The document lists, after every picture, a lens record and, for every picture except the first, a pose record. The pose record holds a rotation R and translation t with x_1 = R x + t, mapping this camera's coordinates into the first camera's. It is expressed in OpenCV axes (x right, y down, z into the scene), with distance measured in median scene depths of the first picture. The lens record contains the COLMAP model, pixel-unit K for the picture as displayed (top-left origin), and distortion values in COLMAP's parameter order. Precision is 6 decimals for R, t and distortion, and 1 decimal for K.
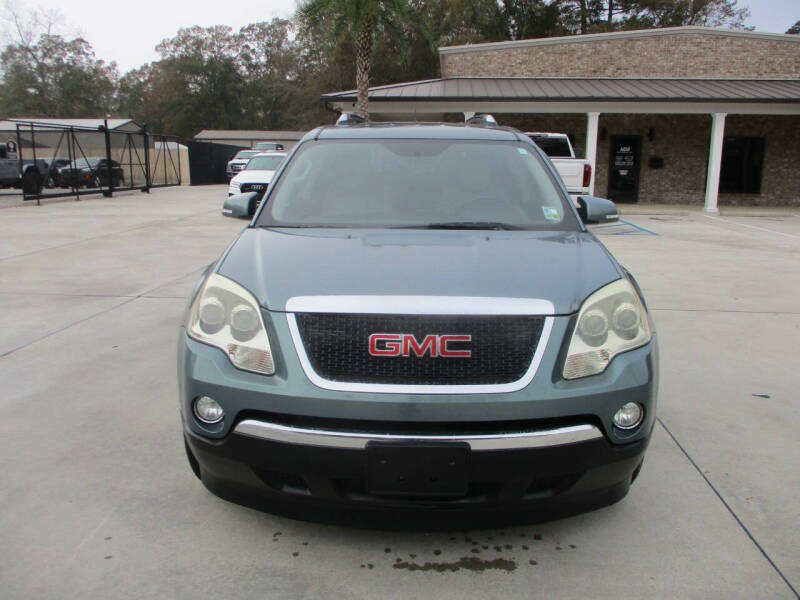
lens RADIAL K [[654.3, 0, 402.8], [0, 654.3, 297.3], [0, 0, 1]] dist [-0.017727, -0.008055]
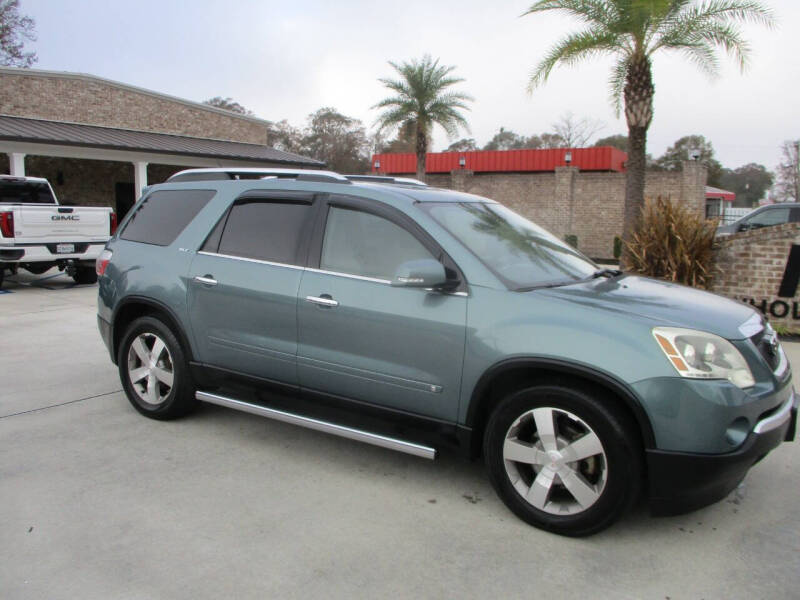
lens RADIAL K [[654.3, 0, 402.5], [0, 654.3, 296.3], [0, 0, 1]] dist [-0.017727, -0.008055]
pose [[0.529125, -0.111369, 0.841204, -0.178389], [0.164664, 0.985981, 0.026961, -0.023250], [-0.832414, 0.124250, 0.540046, 0.088799]]
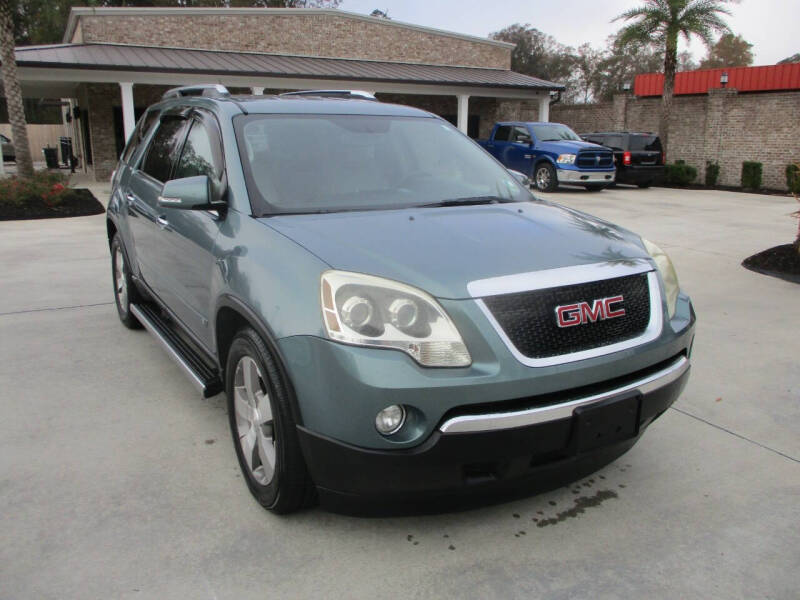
lens RADIAL K [[654.3, 0, 401.3], [0, 654.3, 296.4], [0, 0, 1]] dist [-0.017727, -0.008055]
pose [[0.842672, -0.130180, 0.522452, -0.079893], [0.111493, 0.991489, 0.067222, -0.005848], [-0.526757, 0.001604, 0.850015, 0.025000]]
